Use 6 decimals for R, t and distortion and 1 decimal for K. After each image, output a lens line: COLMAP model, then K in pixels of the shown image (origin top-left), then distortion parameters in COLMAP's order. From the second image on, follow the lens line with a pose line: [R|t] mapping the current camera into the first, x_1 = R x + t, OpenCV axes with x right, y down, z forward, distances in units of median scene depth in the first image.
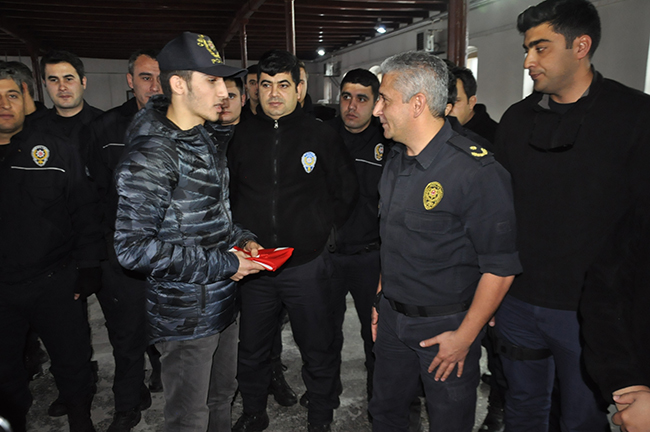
lens RADIAL K [[552.0, 0, 342.4], [0, 552.0, 213.8], [0, 0, 1]] dist [-0.009619, 0.033903]
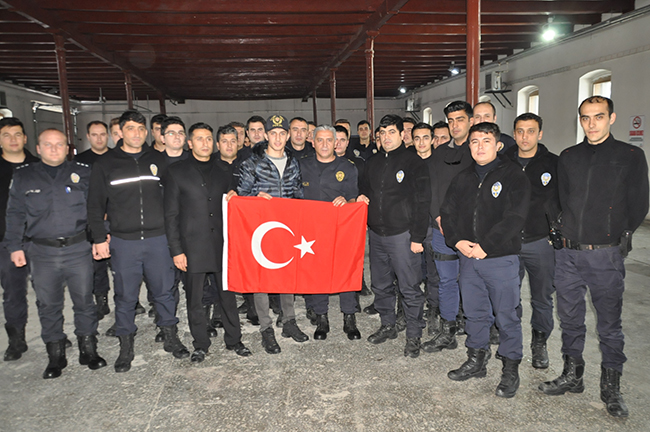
lens RADIAL K [[552.0, 0, 322.8], [0, 552.0, 213.9], [0, 0, 1]] dist [-0.009619, 0.033903]
pose [[0.981921, 0.017806, -0.188454, 0.199959], [-0.028187, 0.998220, -0.052552, 0.193271], [0.187183, 0.056914, 0.980675, -1.153943]]
